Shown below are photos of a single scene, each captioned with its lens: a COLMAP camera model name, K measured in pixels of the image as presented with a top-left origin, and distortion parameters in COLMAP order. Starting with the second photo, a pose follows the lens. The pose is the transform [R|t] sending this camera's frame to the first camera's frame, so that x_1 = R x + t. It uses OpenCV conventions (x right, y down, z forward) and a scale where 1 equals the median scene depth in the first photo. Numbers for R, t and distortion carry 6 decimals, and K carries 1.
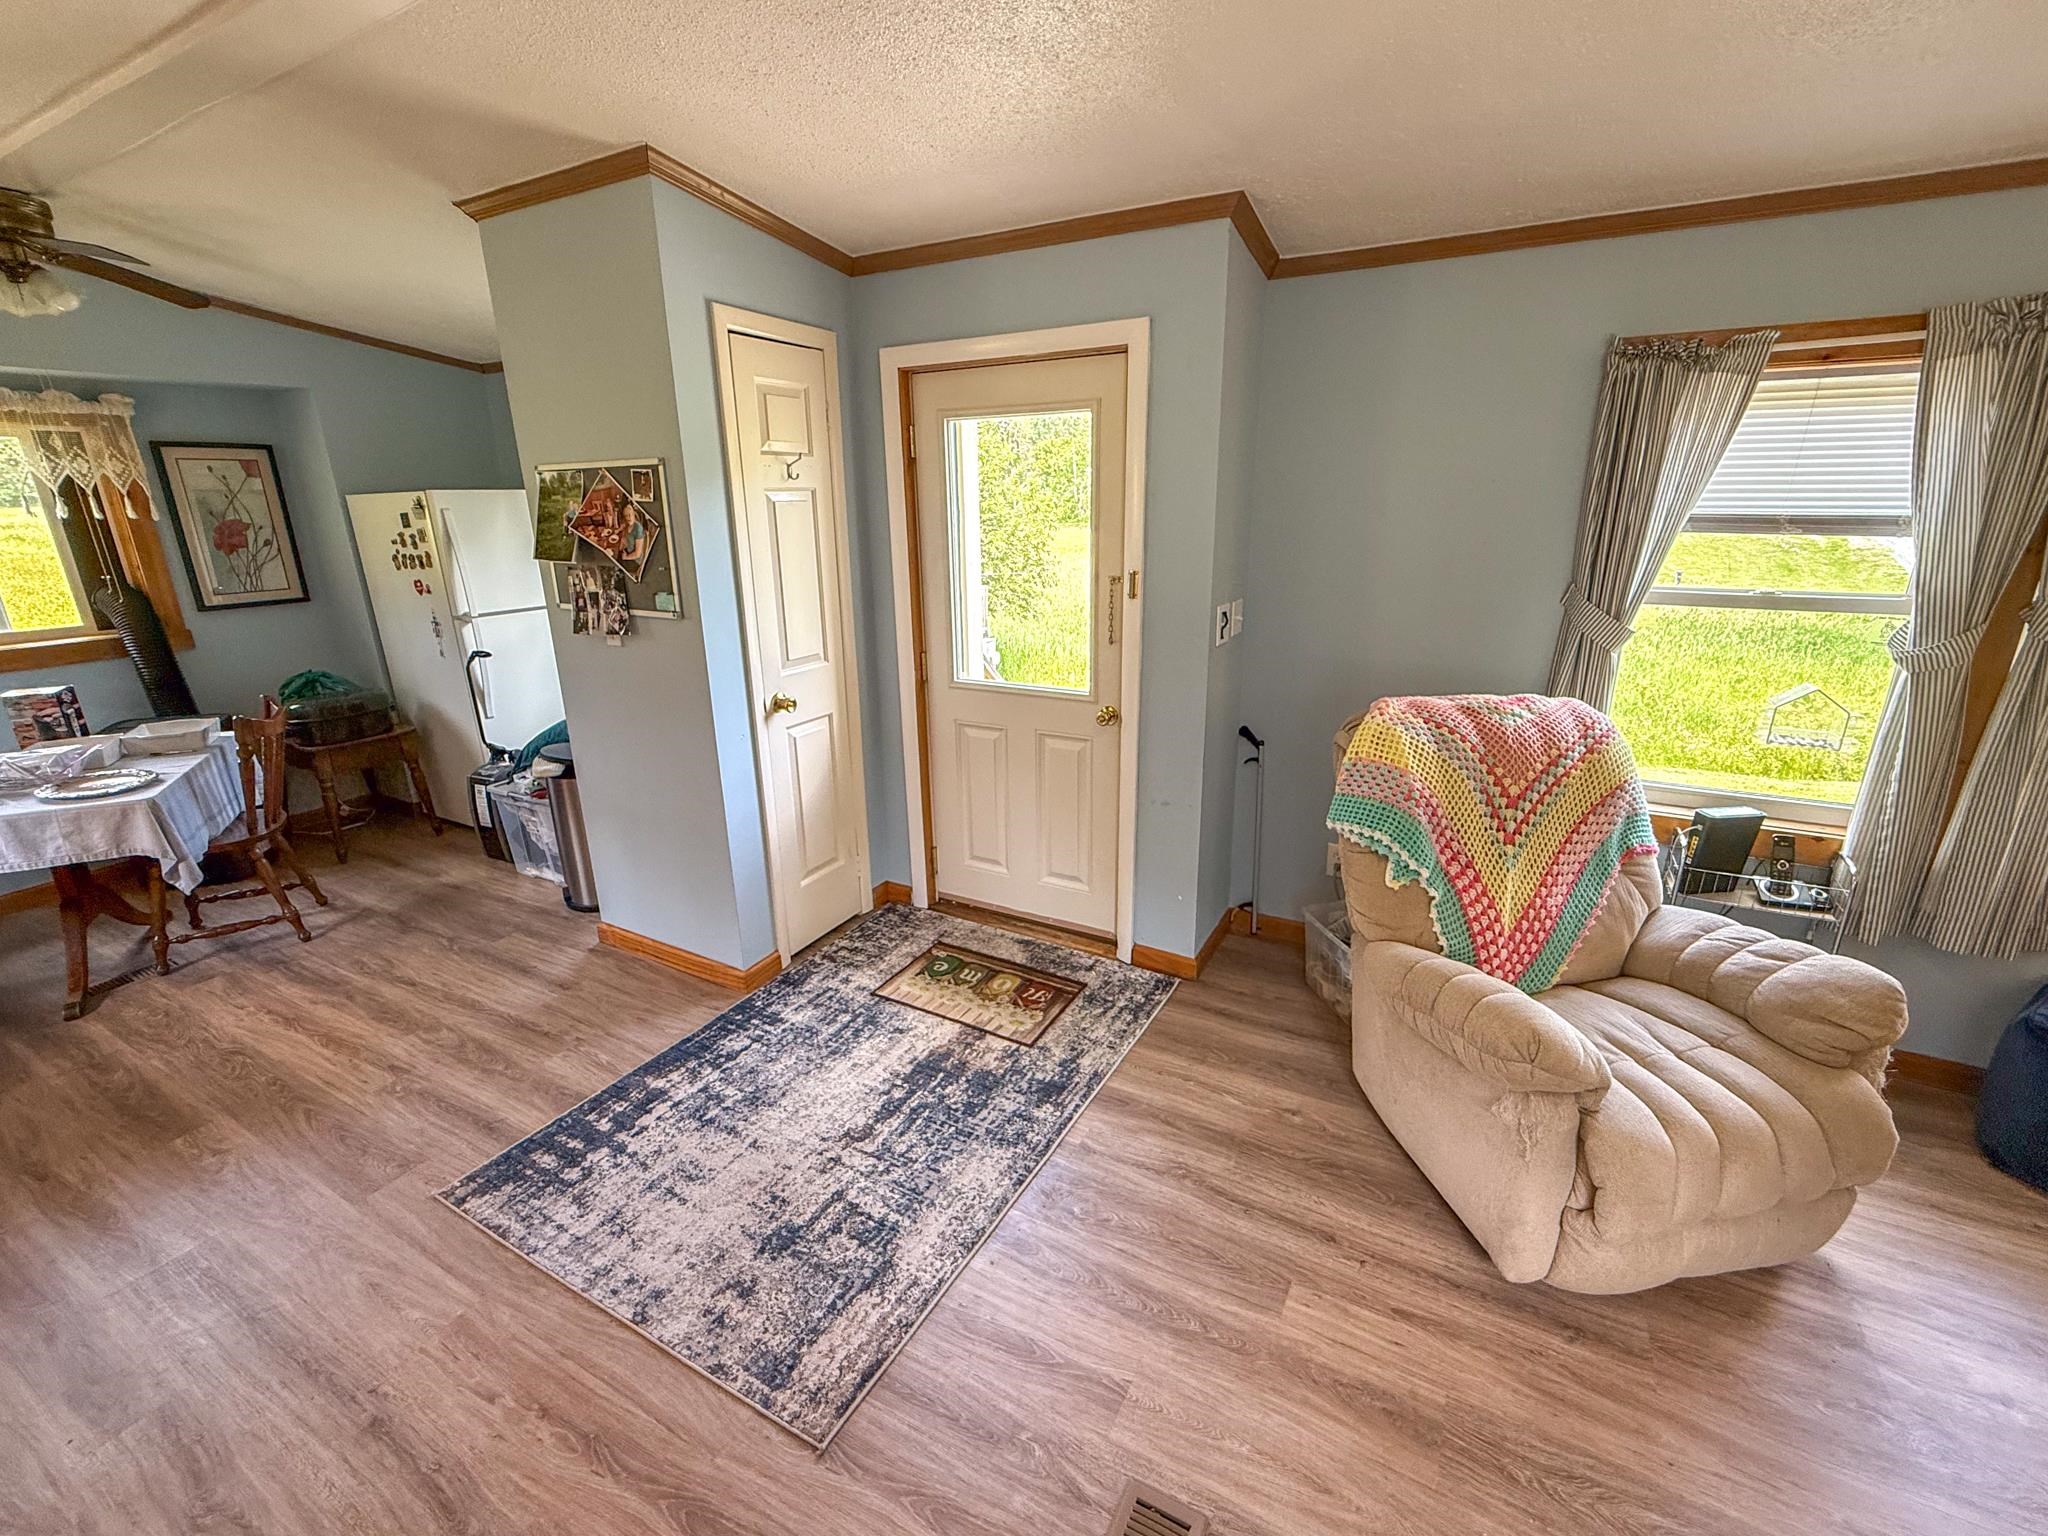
lens RADIAL K [[866.9, 0, 1021.8], [0, 866.9, 765.8], [0, 0, 1]] dist [0.000652, -0.000115]
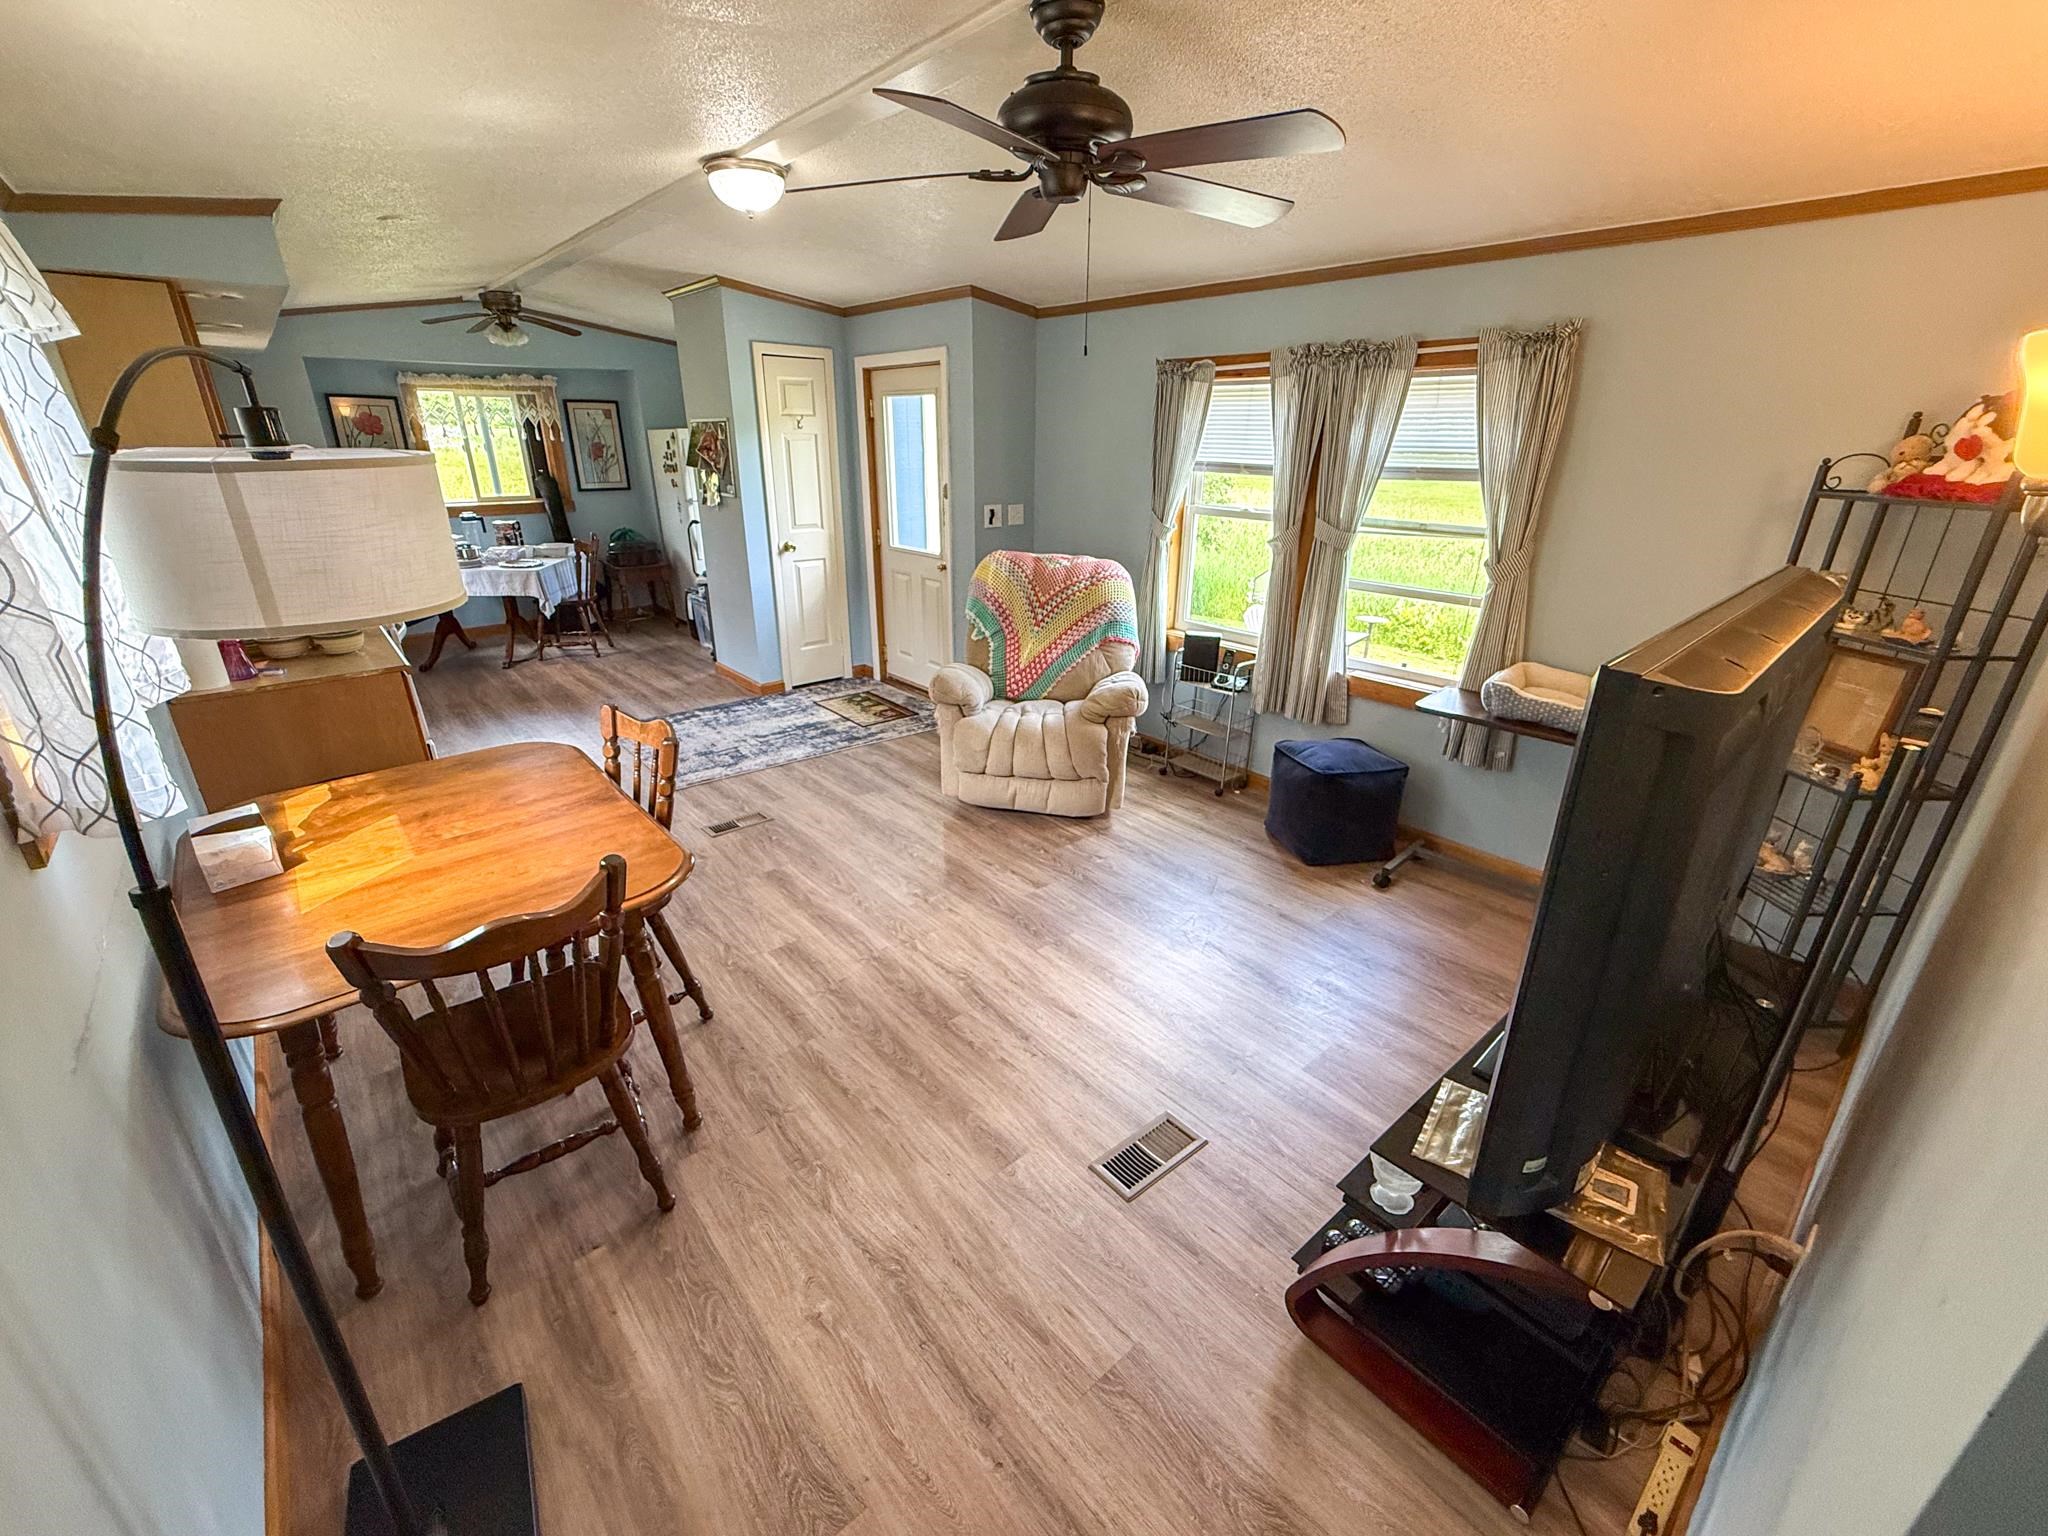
lens RADIAL K [[835.4, 0, 1013.3], [0, 835.4, 762.2], [0, 0, 1]] dist [0.001185, 0.000256]
pose [[0.936811, 0.148116, -0.316932, 0.935170], [-0.124798, 0.987836, 0.092770, 0.182582], [0.326818, -0.047356, 0.943900, -0.678543]]
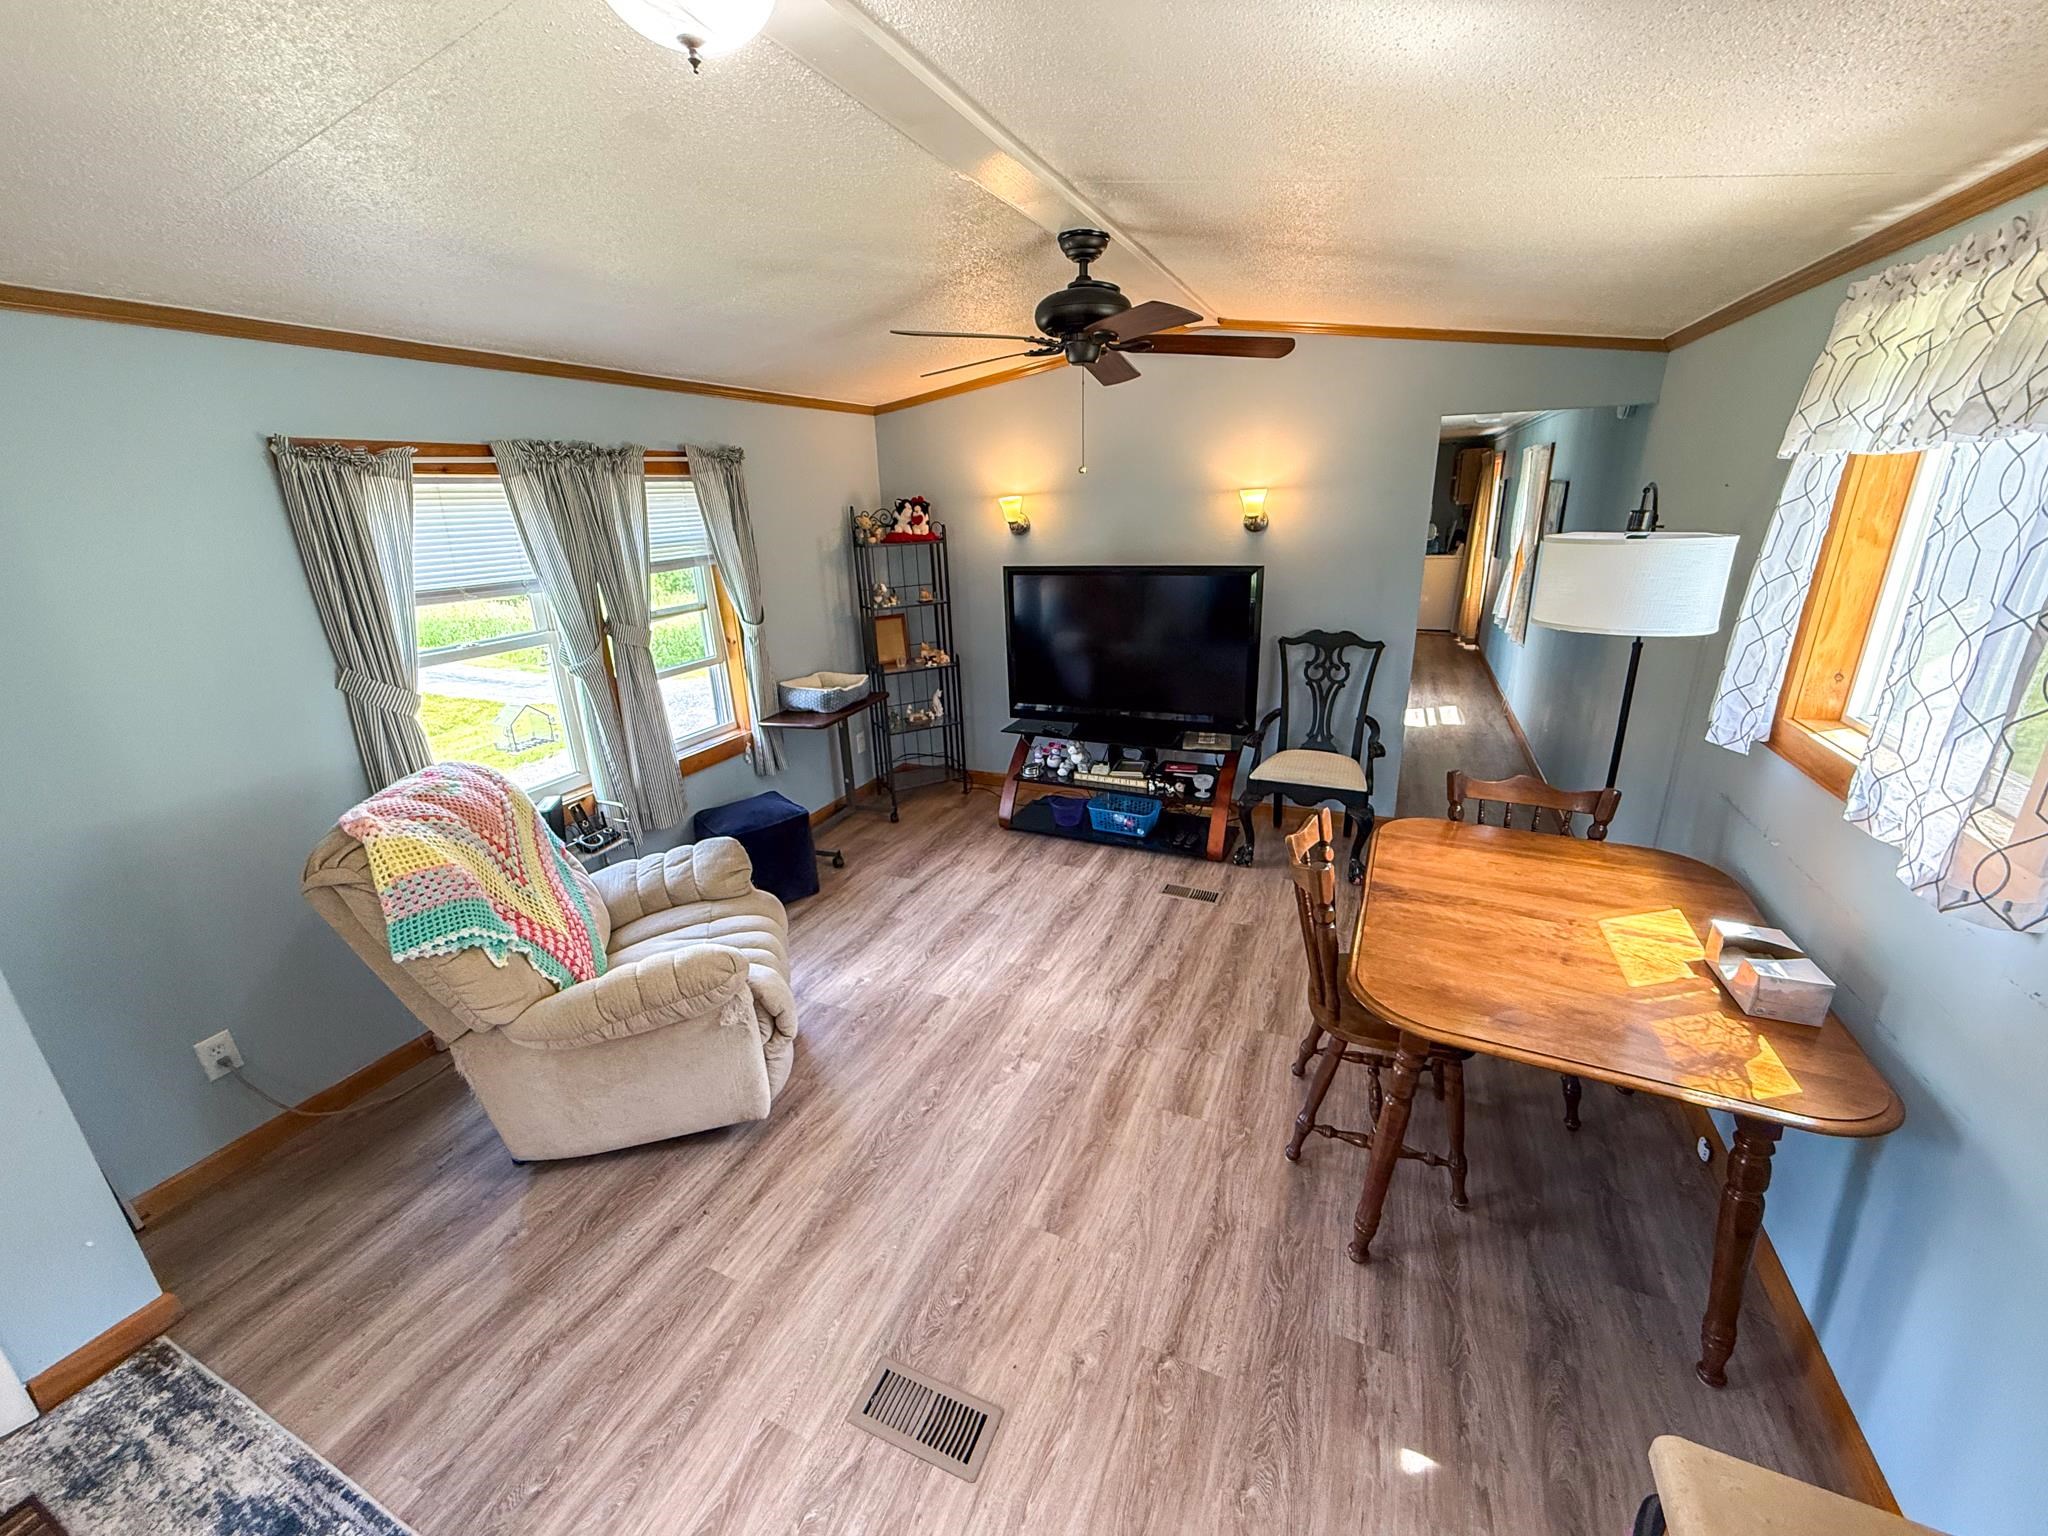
lens RADIAL K [[835.4, 0, 1013.3], [0, 835.4, 762.2], [0, 0, 1]] dist [0.001185, 0.000256]
pose [[-0.088943, -0.295174, 0.951295, -0.400870], [0.329046, 0.892751, 0.307773, -0.145752], [-0.940116, 0.340394, 0.017722, 0.254558]]
